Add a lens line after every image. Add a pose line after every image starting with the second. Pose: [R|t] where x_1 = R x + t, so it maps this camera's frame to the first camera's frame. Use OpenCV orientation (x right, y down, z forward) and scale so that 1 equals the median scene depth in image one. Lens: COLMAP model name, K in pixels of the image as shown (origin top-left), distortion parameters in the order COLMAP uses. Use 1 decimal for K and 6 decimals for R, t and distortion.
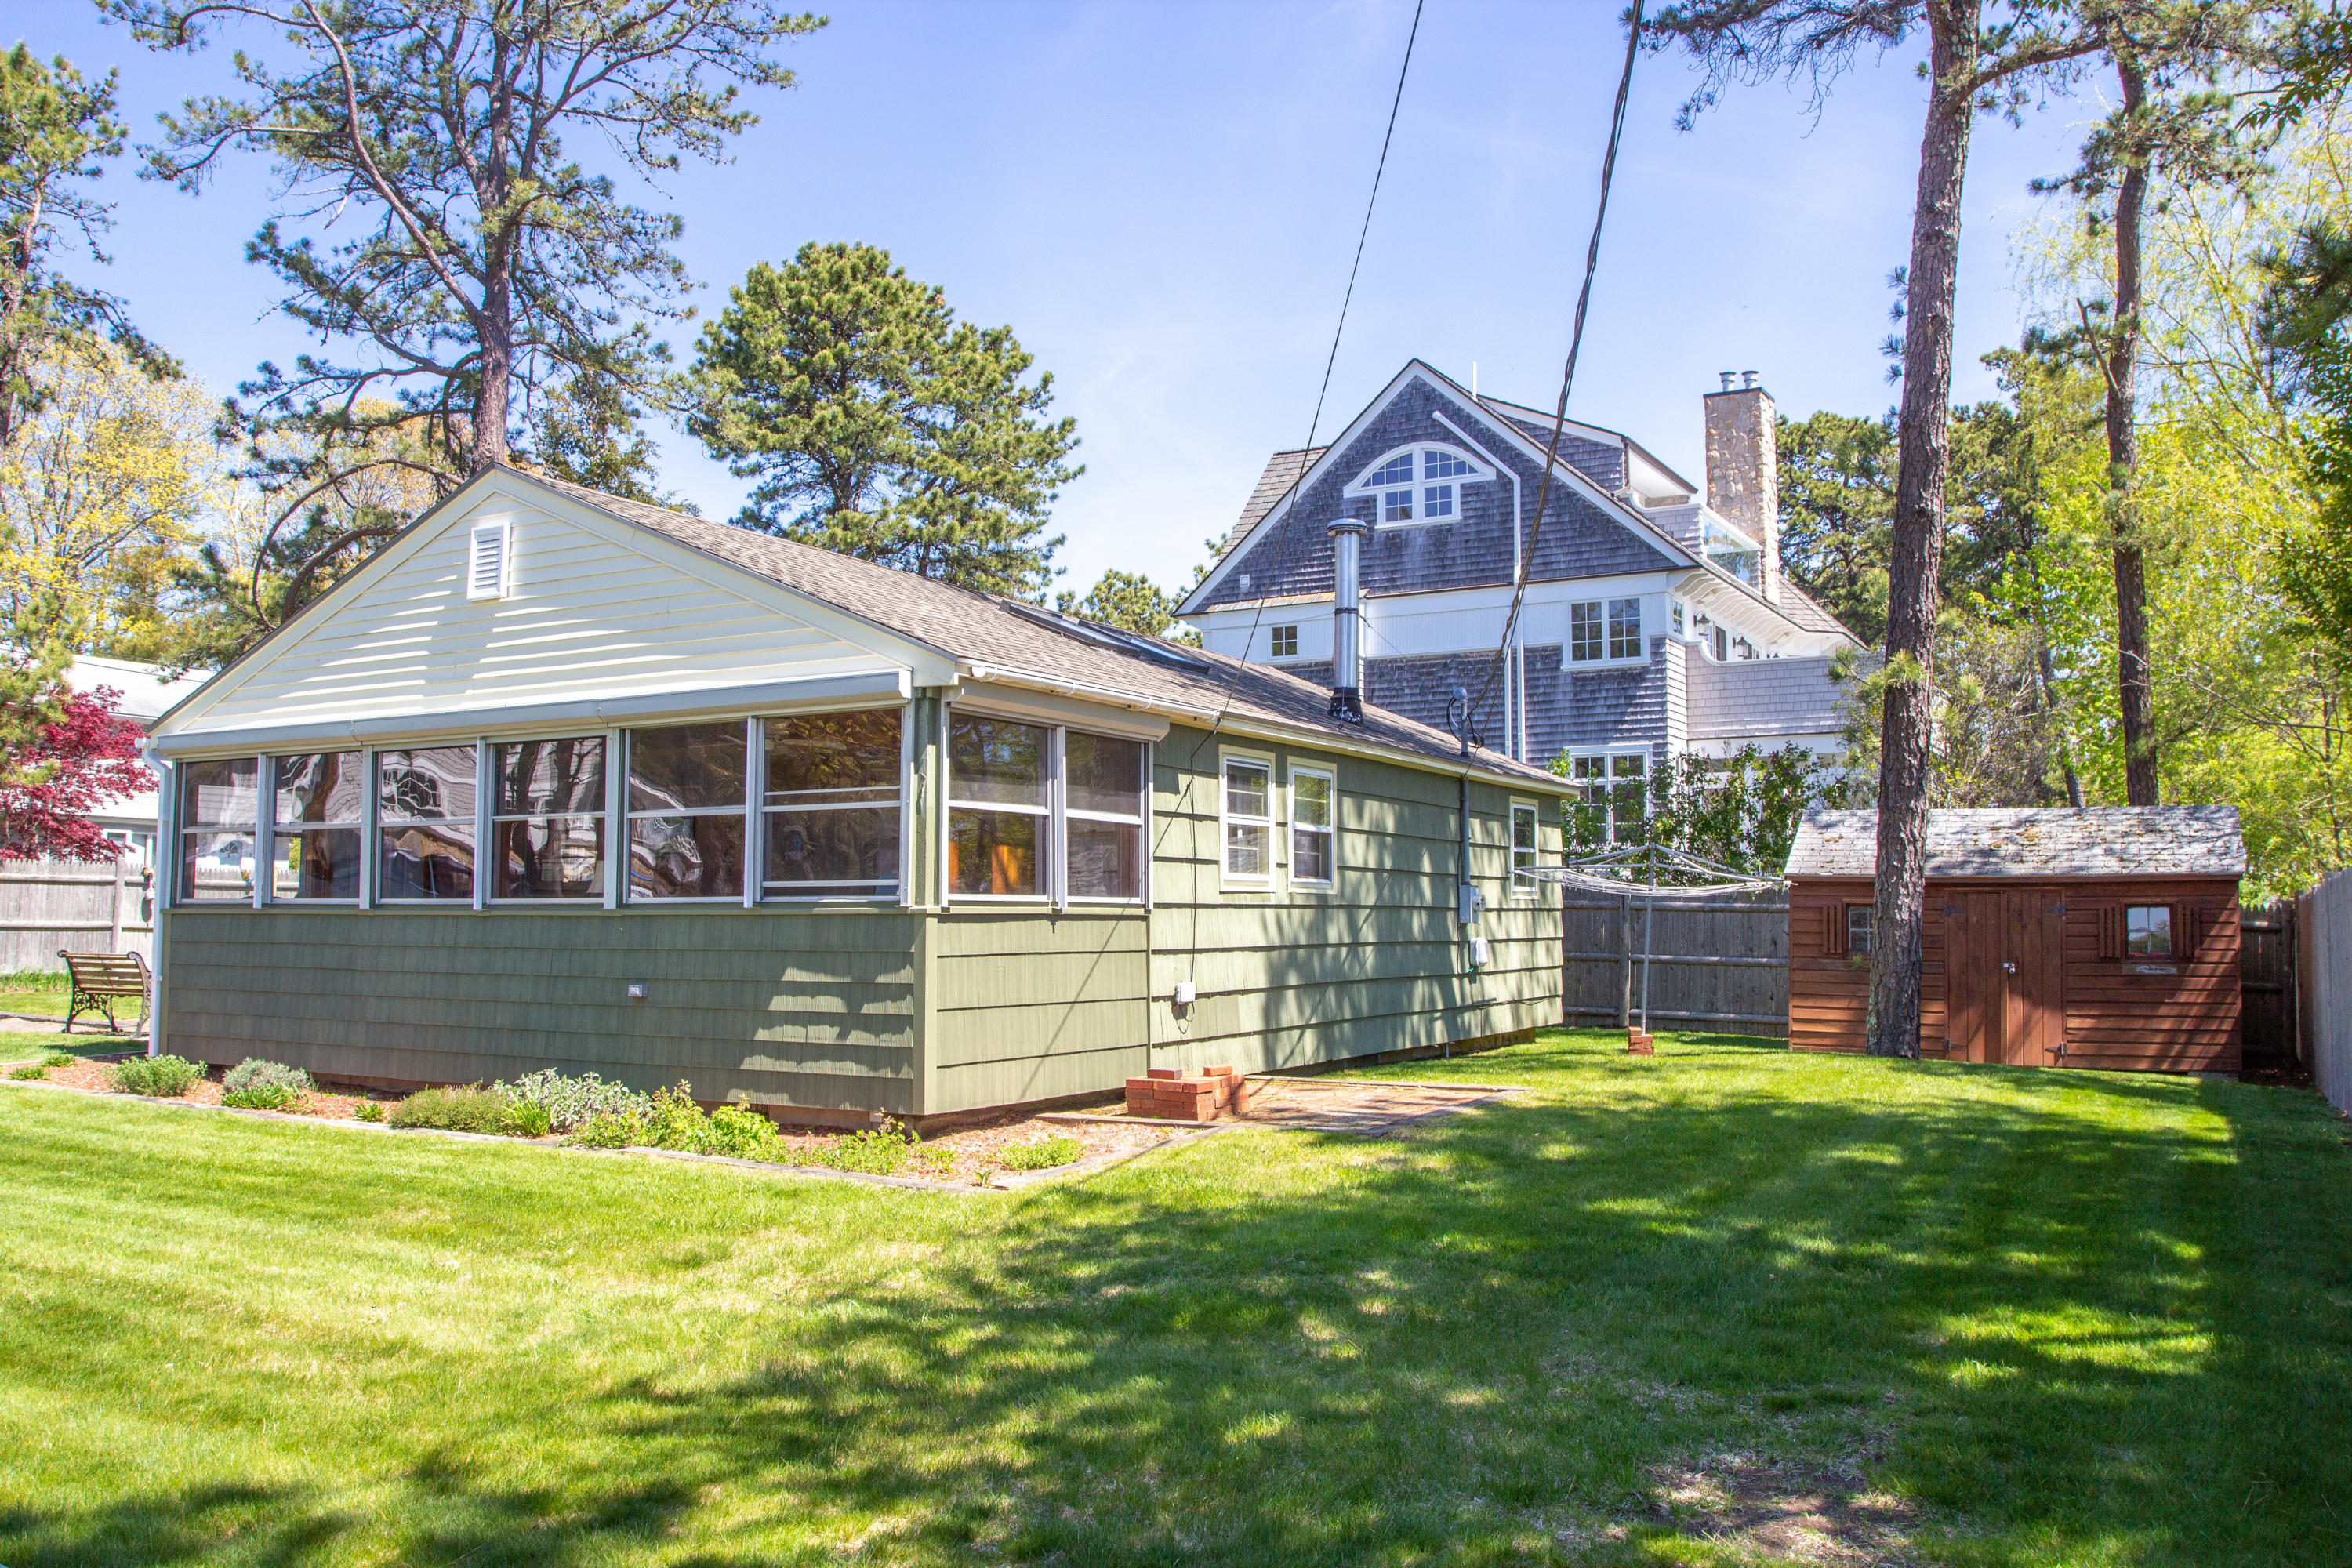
lens RADIAL K [[1855.6, 0, 1176.0], [0, 1855.6, 784.0], [0, 0, 1]] dist [-0.060651, 0.002398]
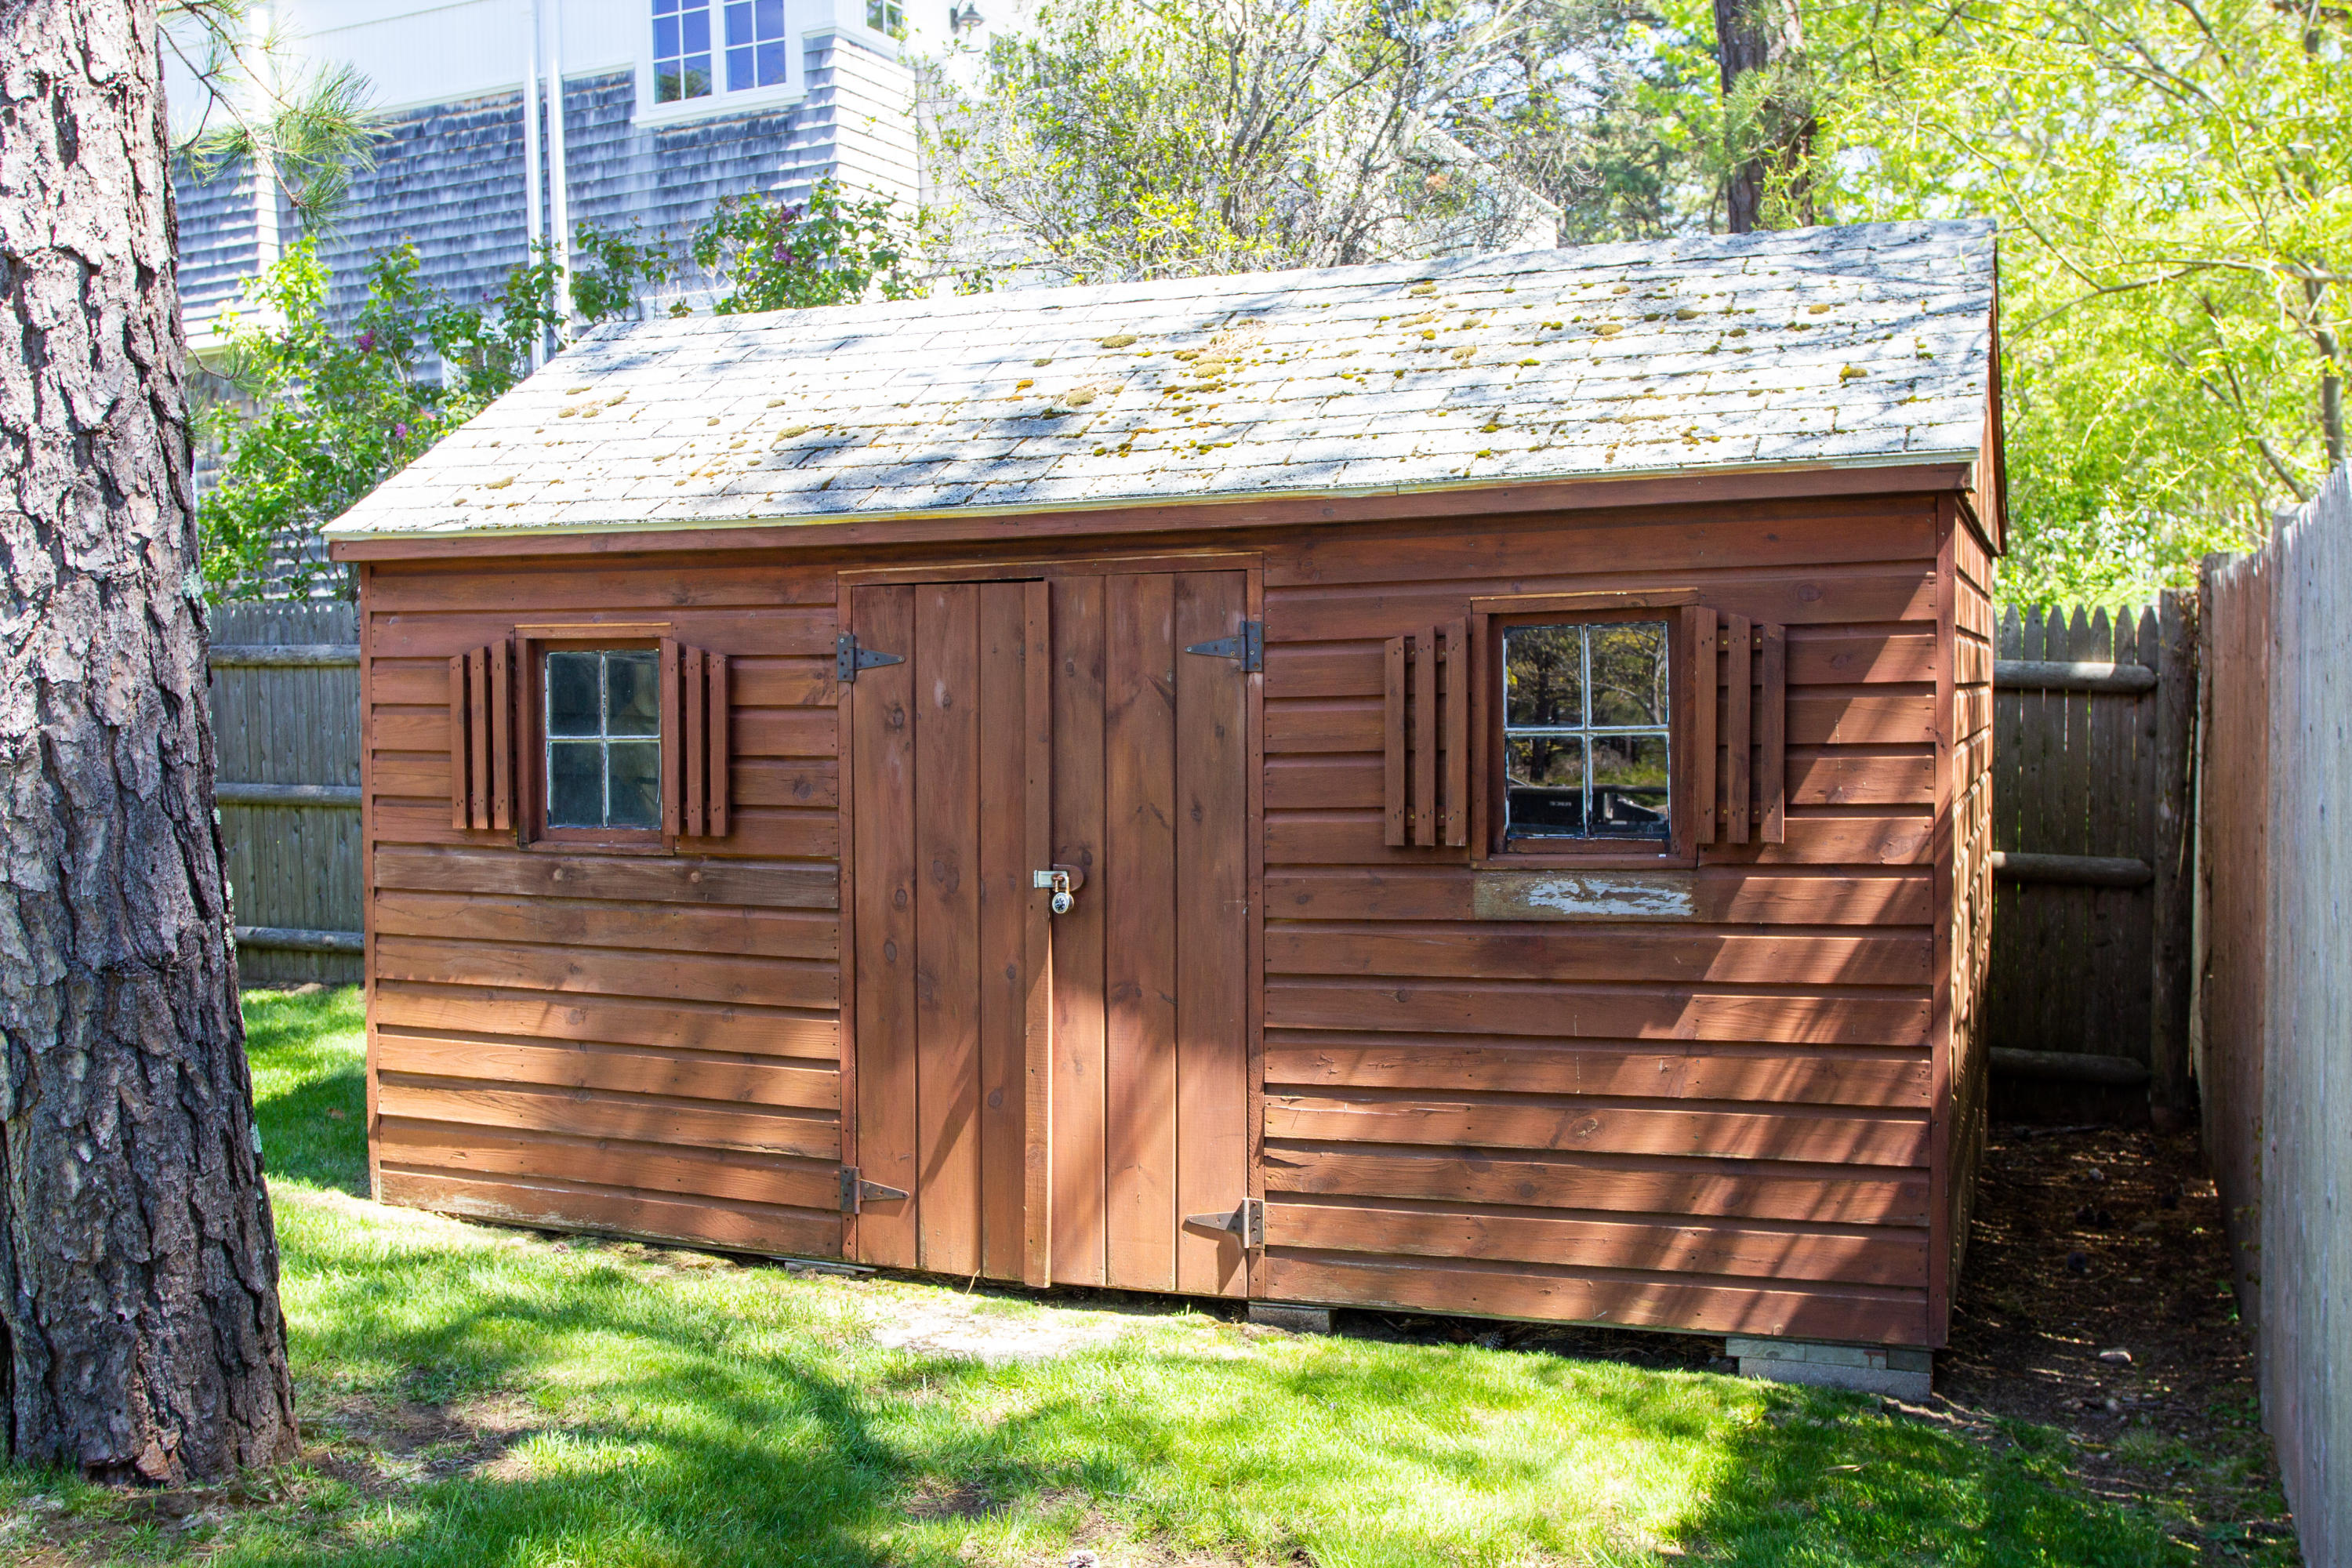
lens RADIAL K [[2220.5, 0, 1176.0], [0, 2220.5, 784.0], [0, 0, 1]] dist [-0.092638, -0.001196]
pose [[0.993267, -0.037821, 0.109504, 0.273618], [0.023506, 0.991343, 0.129179, 0.030574], [-0.113441, -0.125735, 0.985557, 0.442663]]
